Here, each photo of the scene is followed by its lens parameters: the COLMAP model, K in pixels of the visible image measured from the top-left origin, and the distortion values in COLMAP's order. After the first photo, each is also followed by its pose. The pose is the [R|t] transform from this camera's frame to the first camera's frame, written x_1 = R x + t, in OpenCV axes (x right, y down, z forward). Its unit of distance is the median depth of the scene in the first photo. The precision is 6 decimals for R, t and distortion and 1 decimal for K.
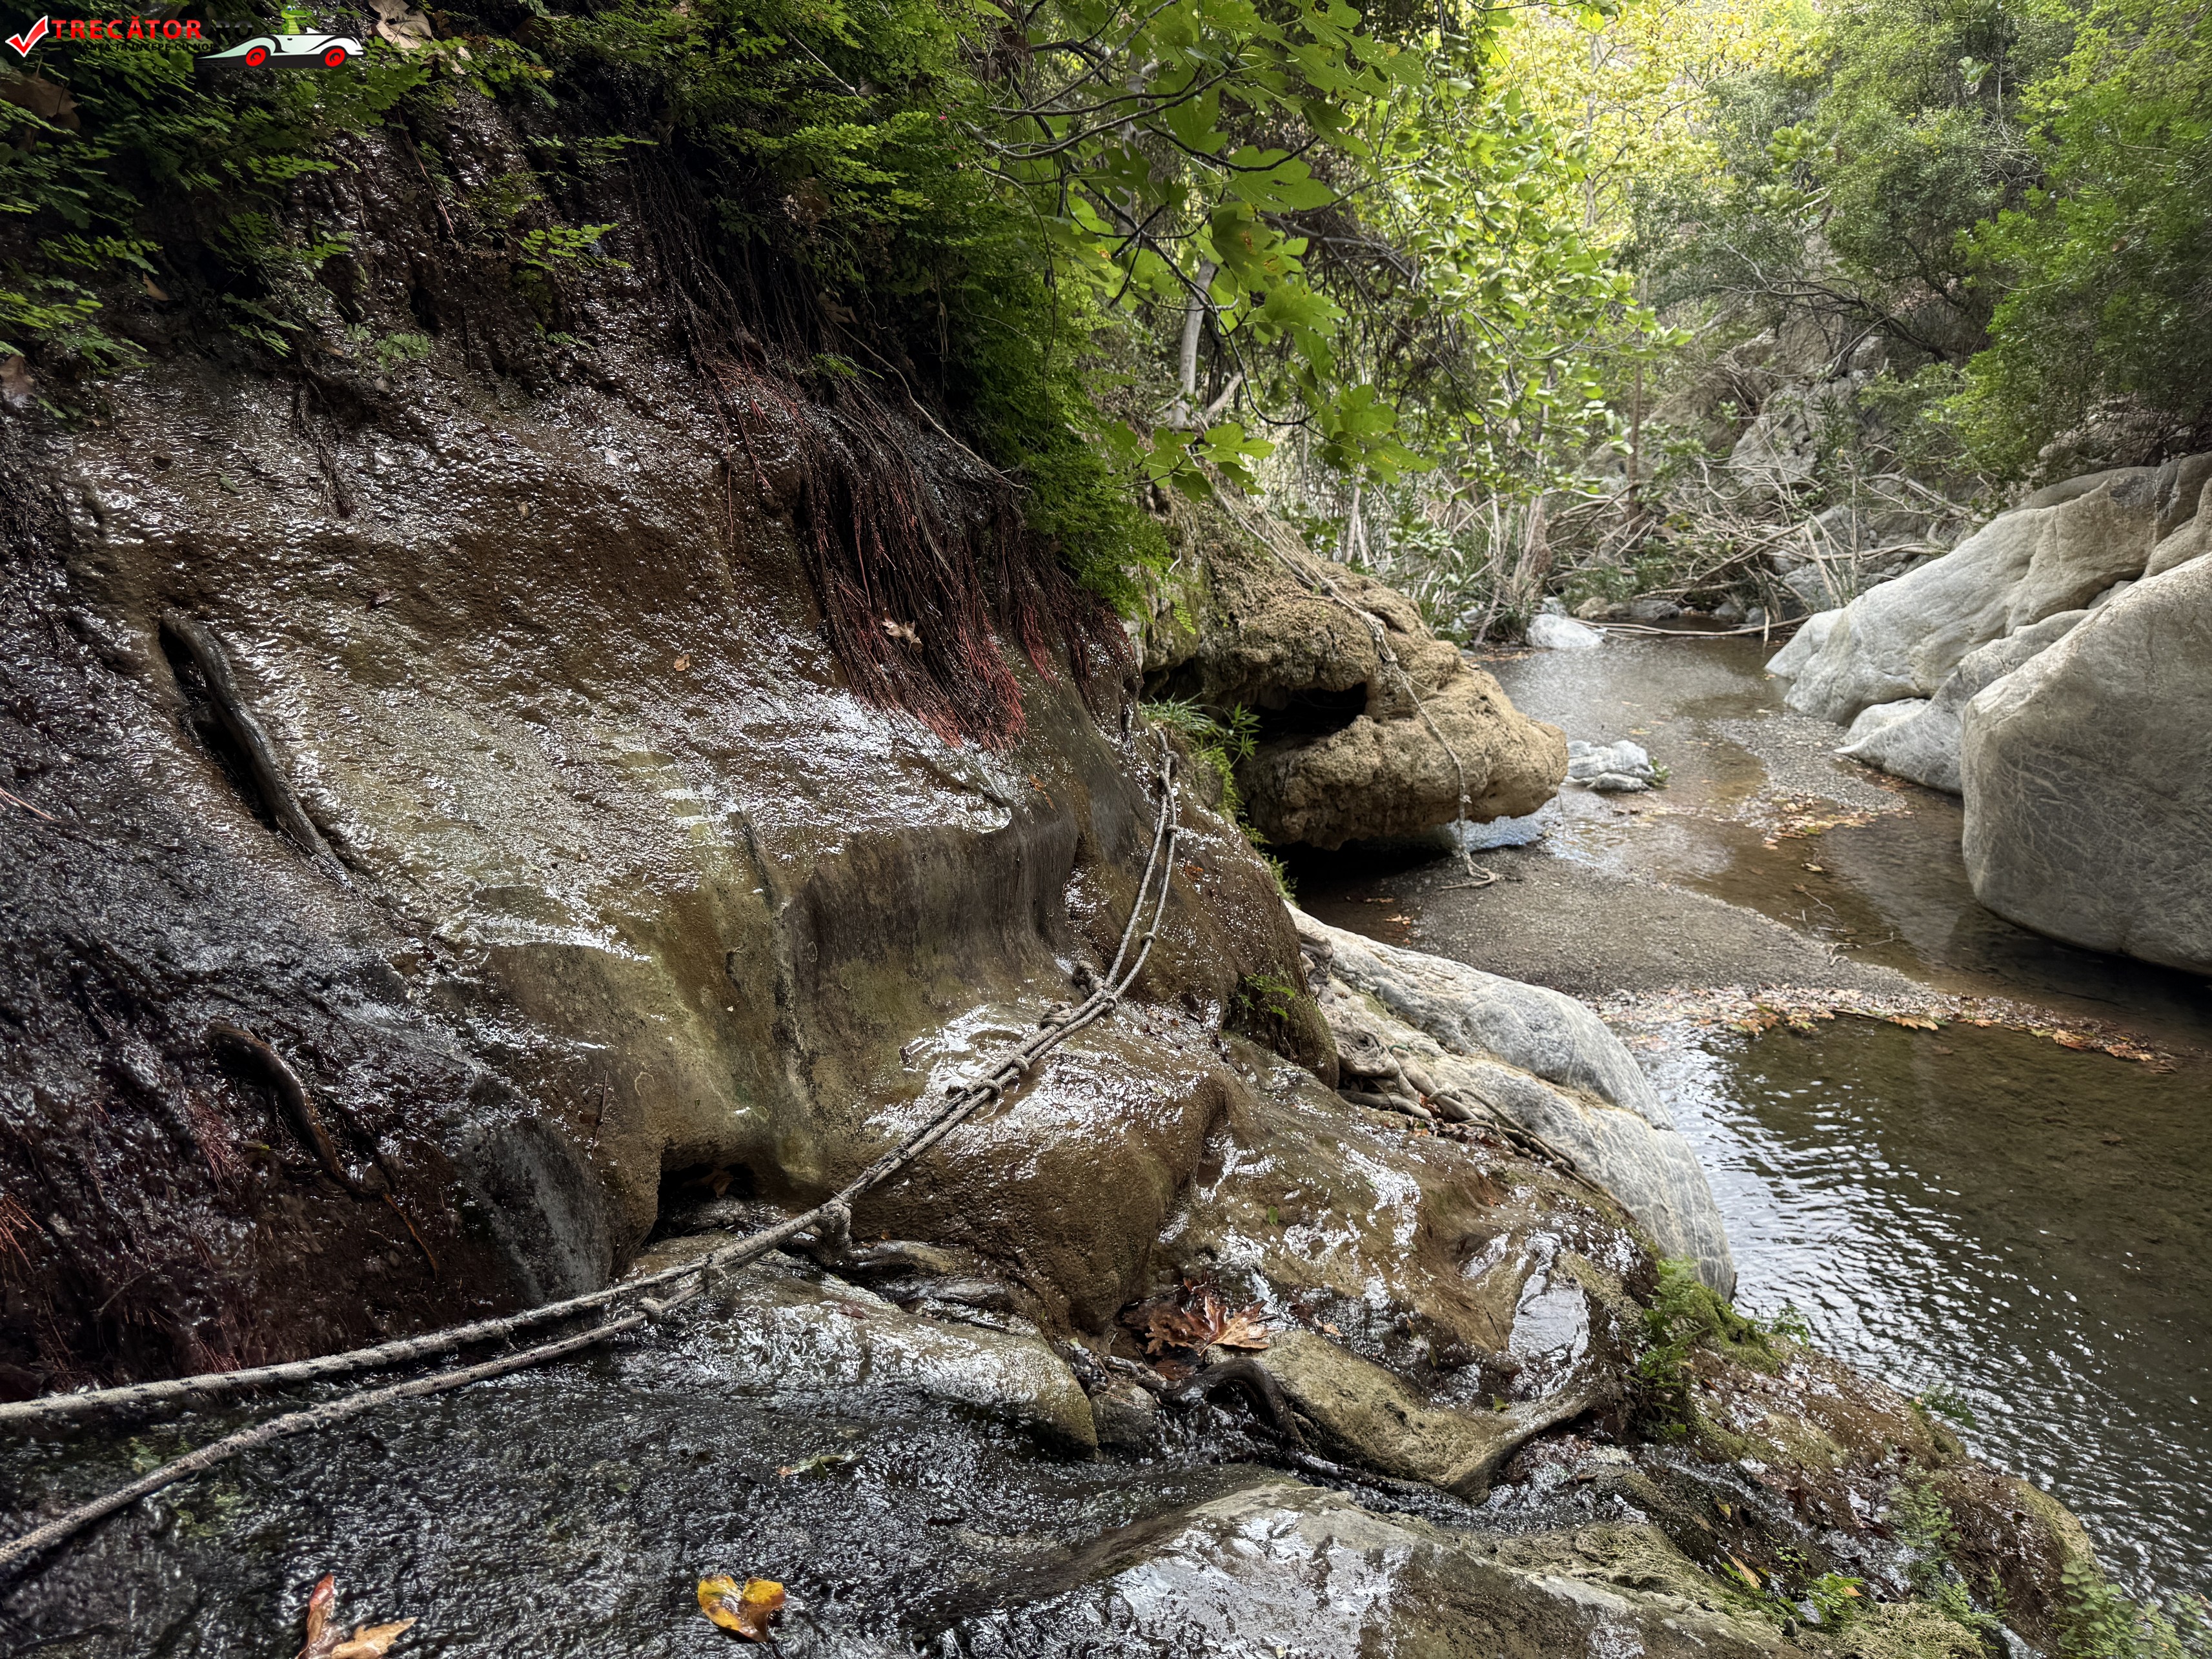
lens RADIAL K [[1527.8, 0, 1098.3], [0, 1527.8, 836.8], [0, 0, 1]] dist [0.113833, -0.183424]
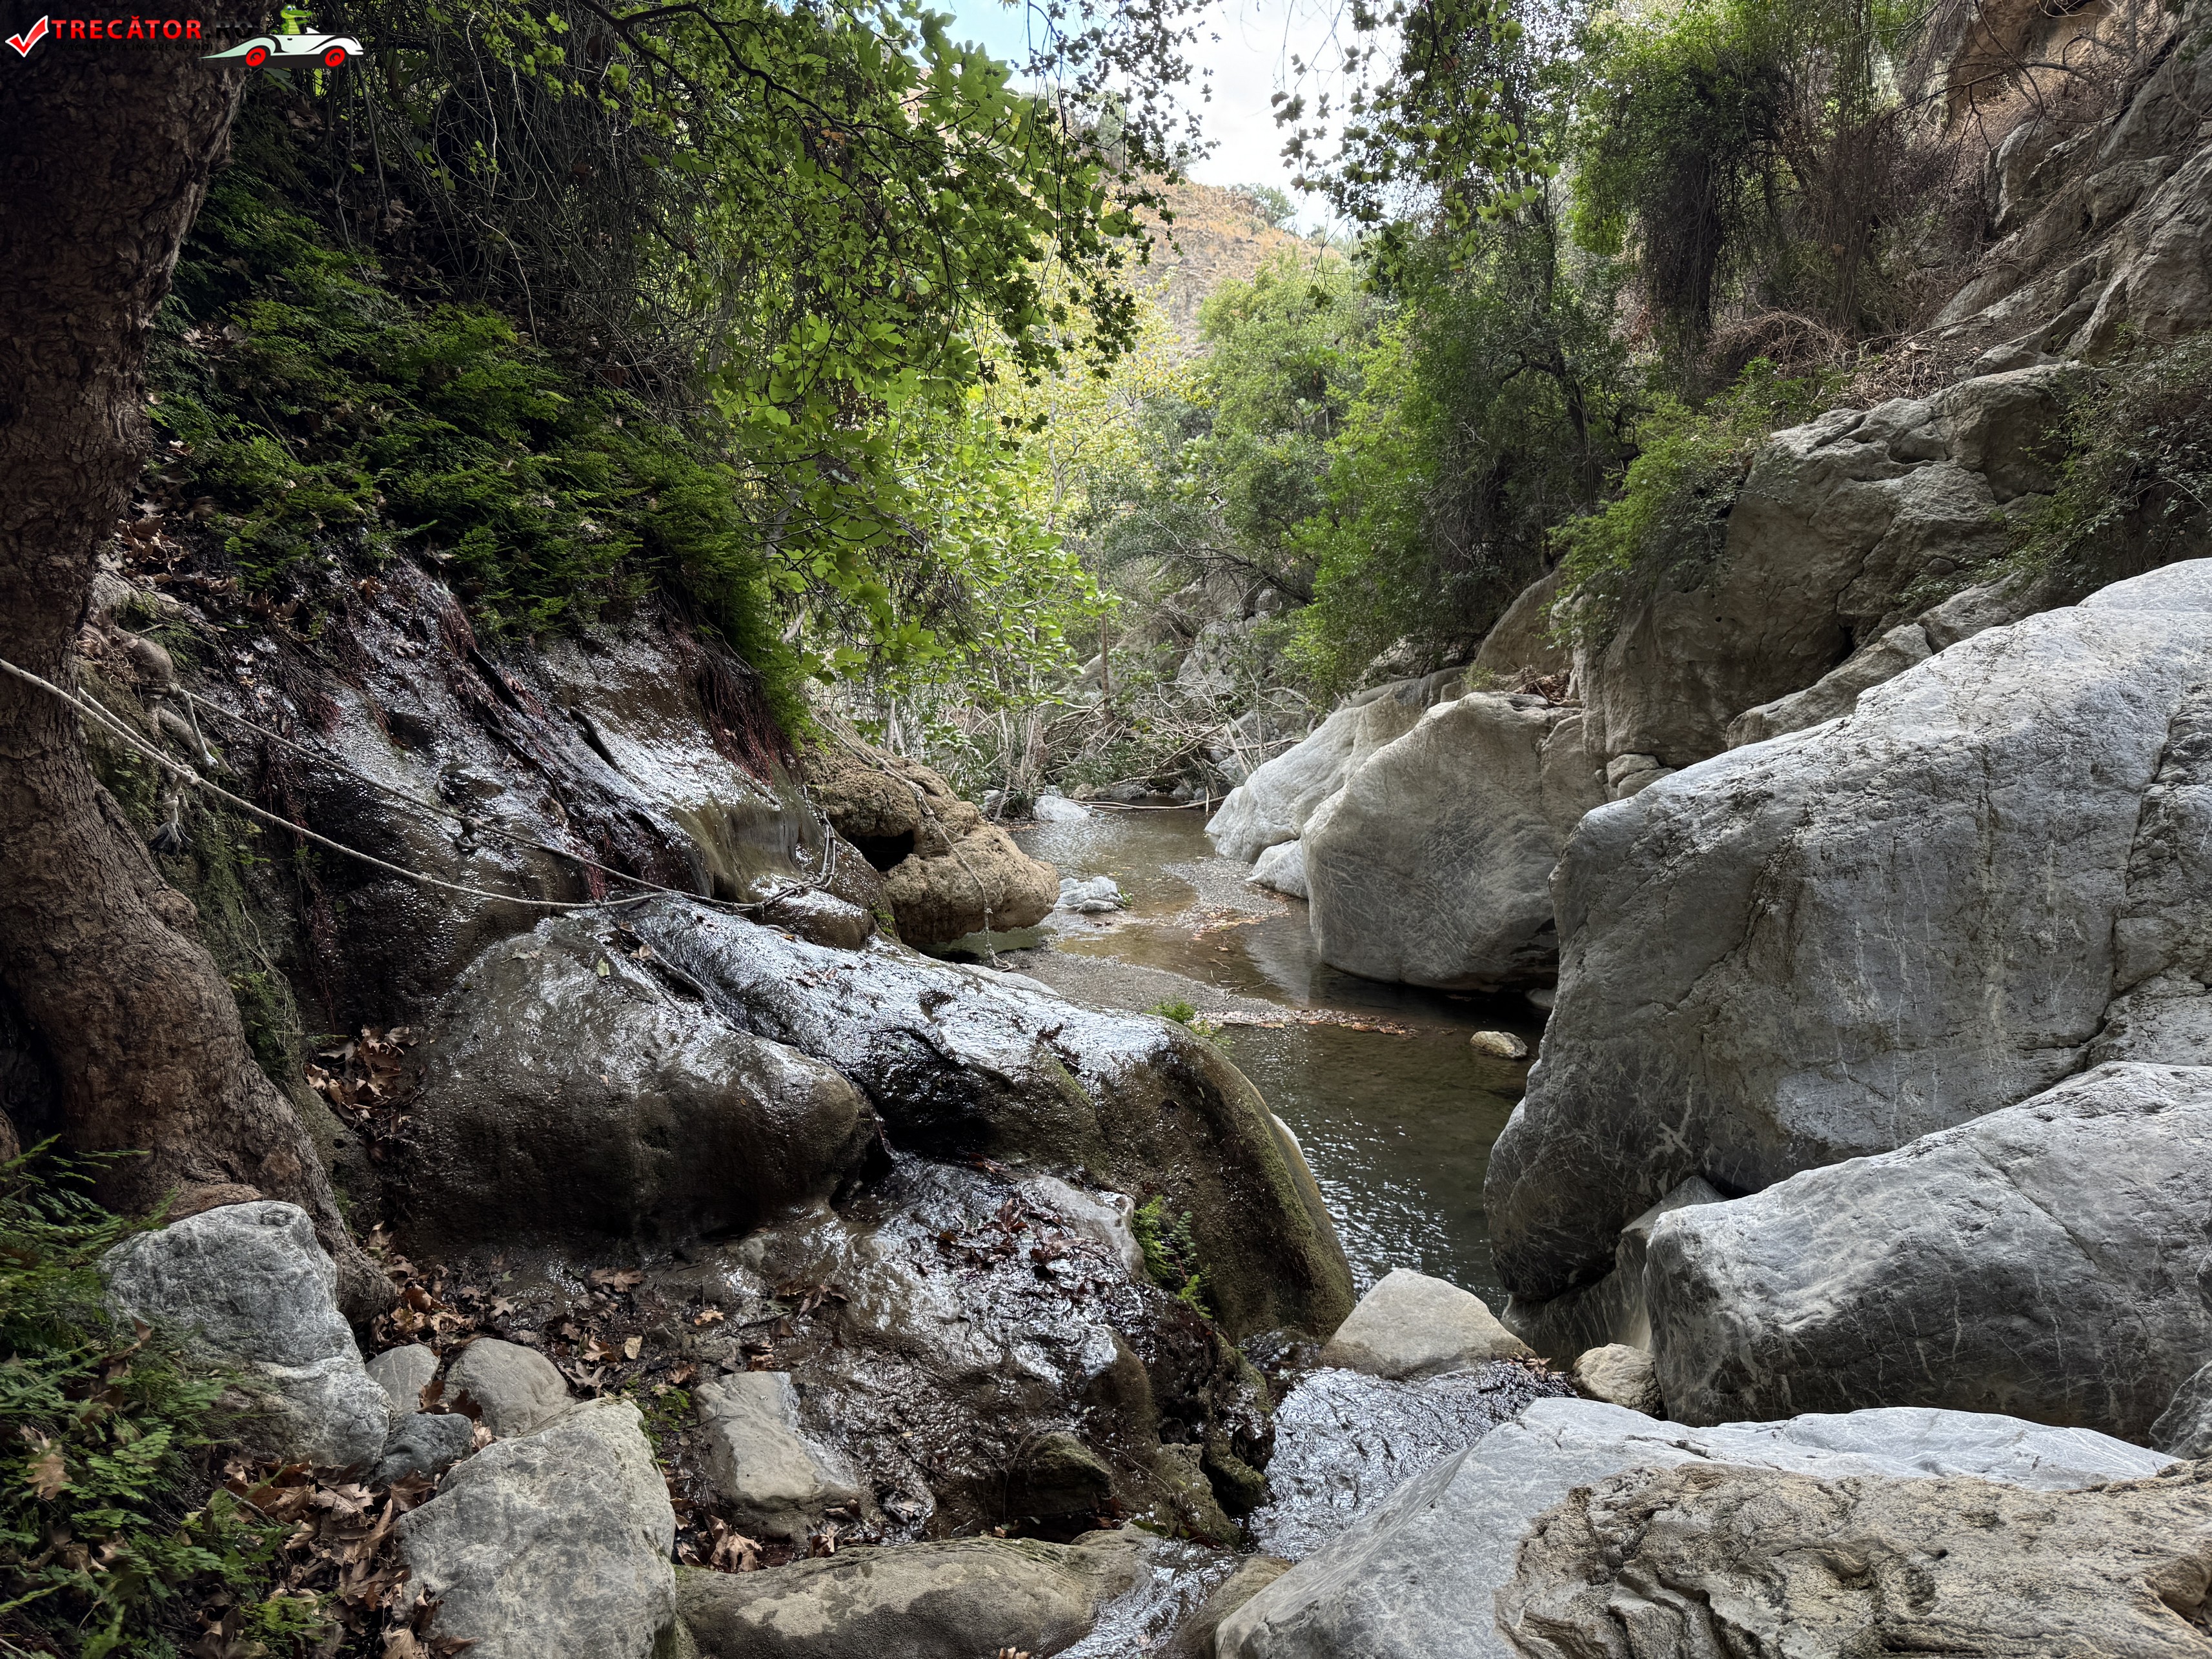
lens RADIAL K [[1527.8, 0, 1098.3], [0, 1527.8, 836.8], [0, 0, 1]] dist [0.113833, -0.183424]
pose [[0.955087, -0.032967, 0.294487, -0.069797], [0.073129, 0.989277, -0.126427, 0.088959], [-0.287161, 0.142284, 0.947256, -0.341253]]
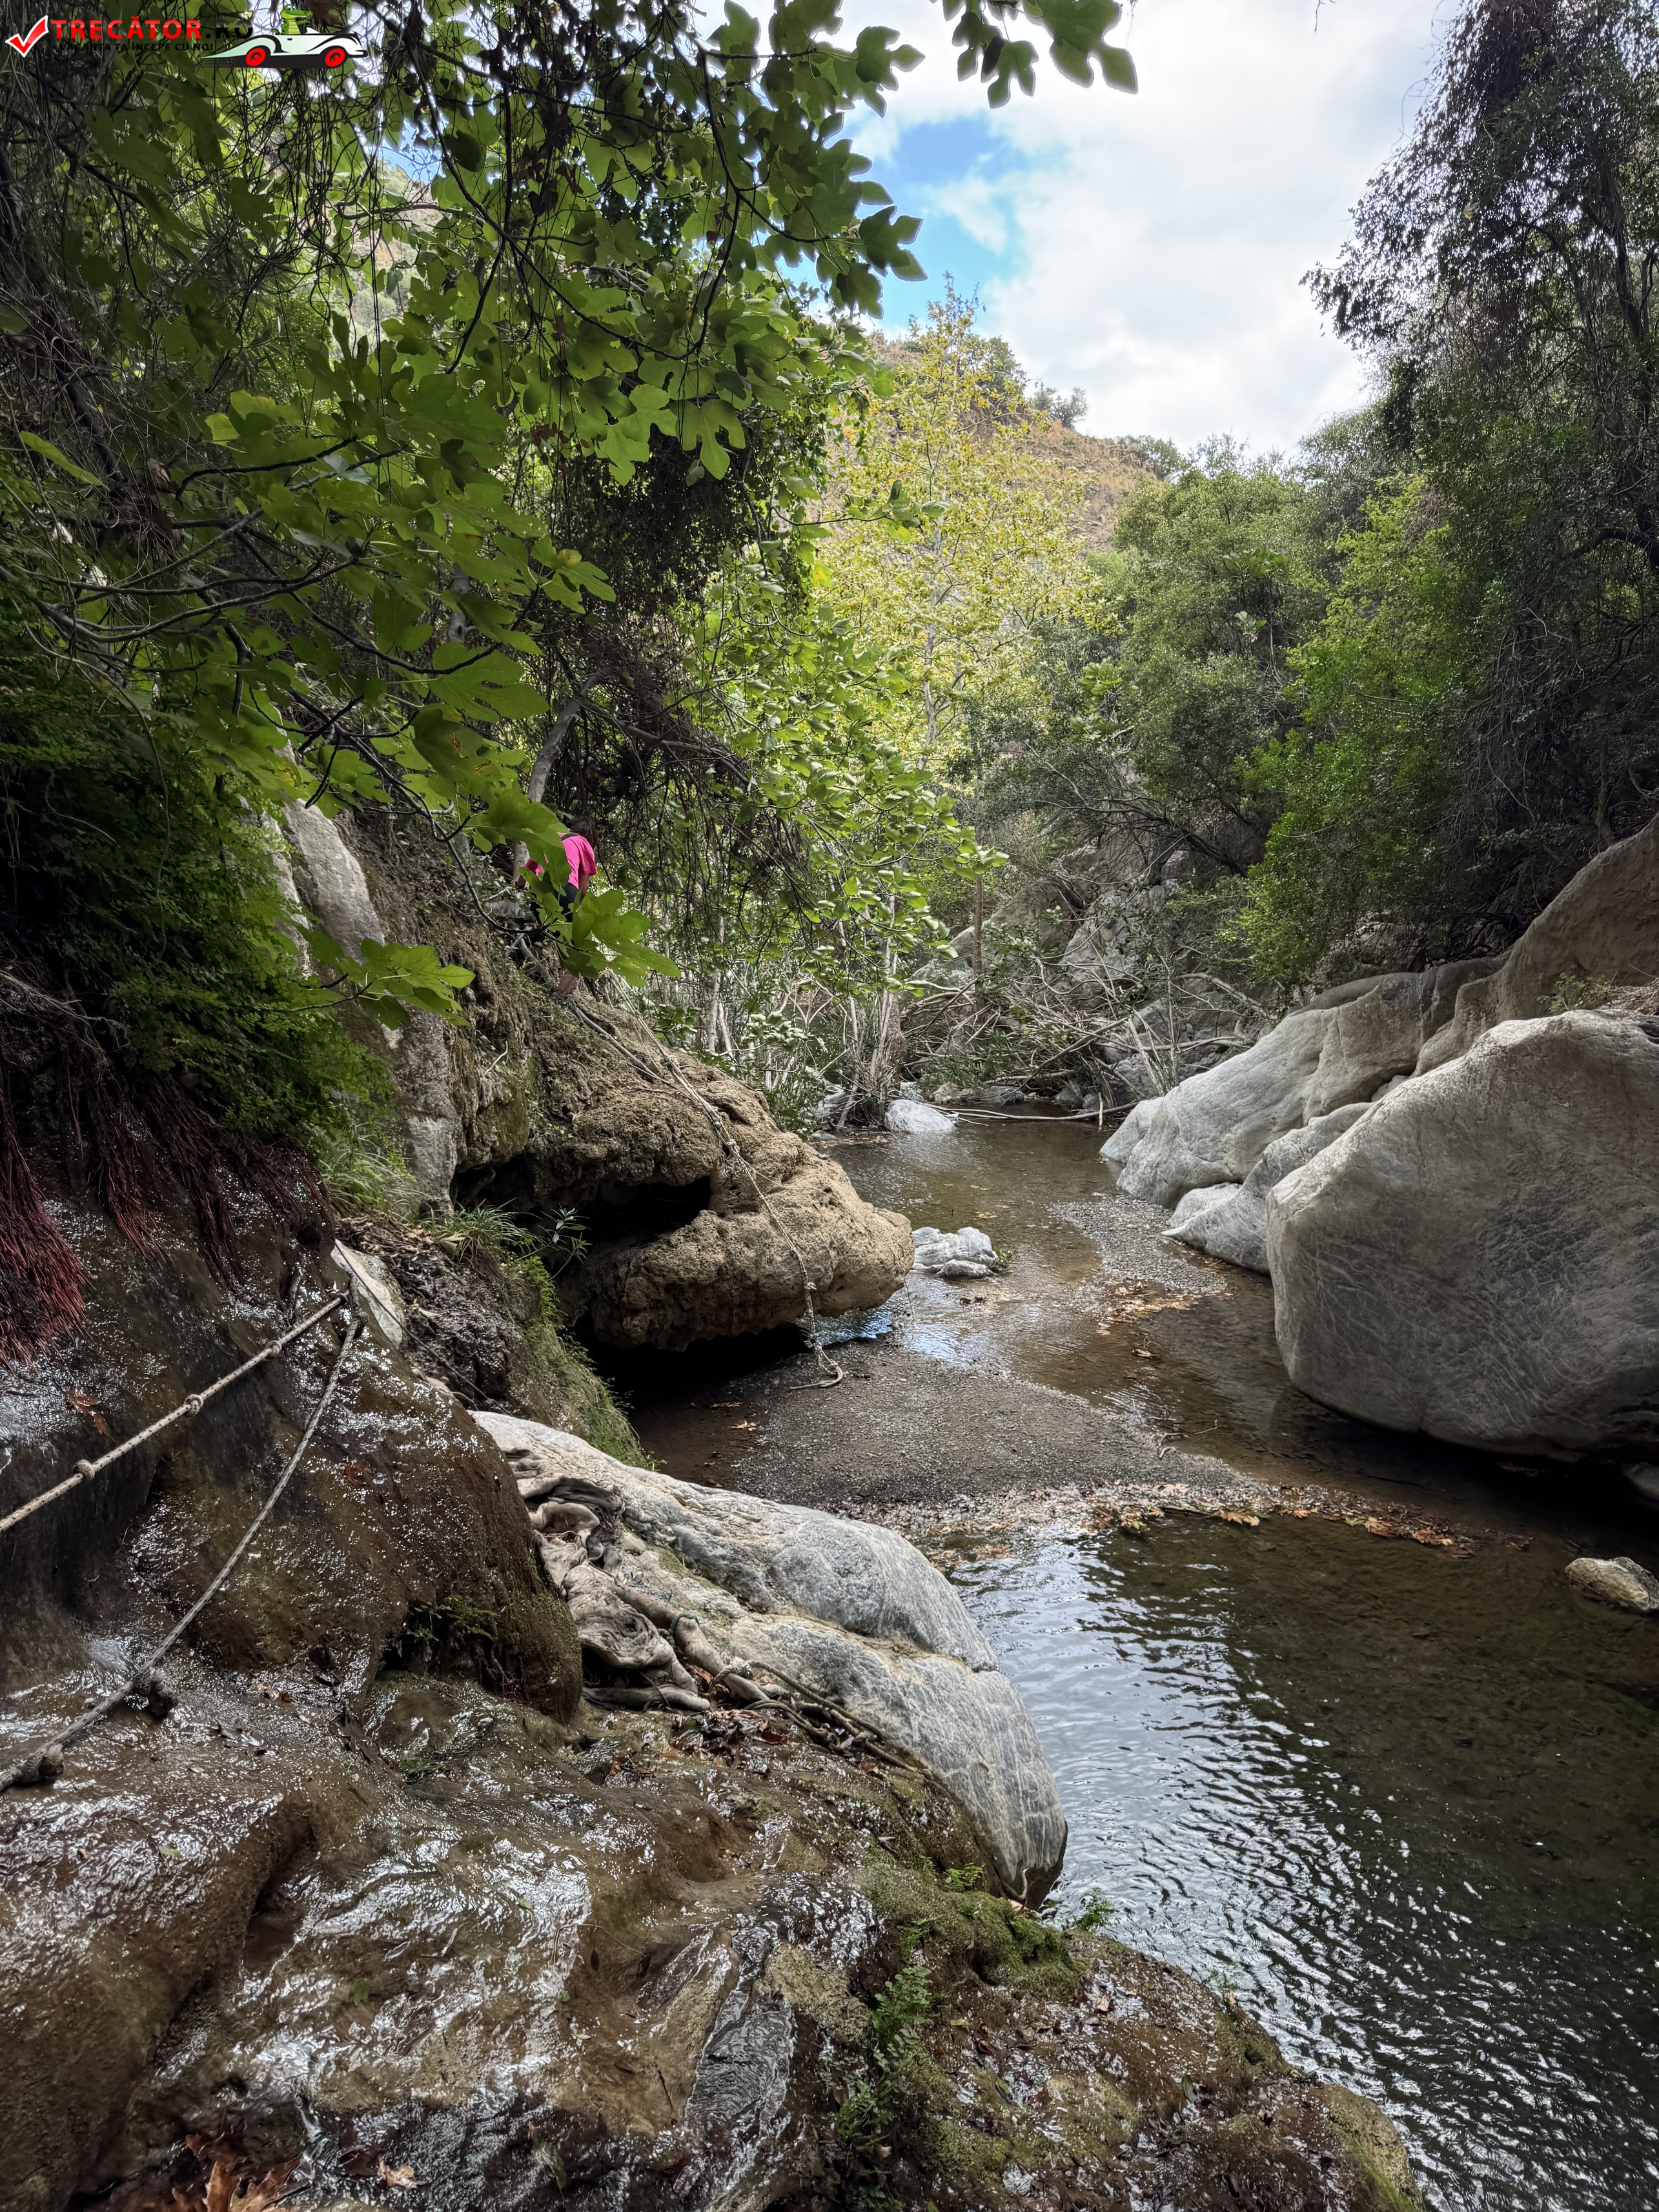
lens RADIAL K [[1527.8, 0, 832.6], [0, 1527.8, 1092.7], [0, 0, 1]] dist [0.113833, -0.183424]
pose [[0.976155, 0.000530, 0.217073, 0.039287], [0.029877, 0.990152, -0.136771, -0.017599], [-0.215008, 0.139995, 0.966526, 0.036158]]
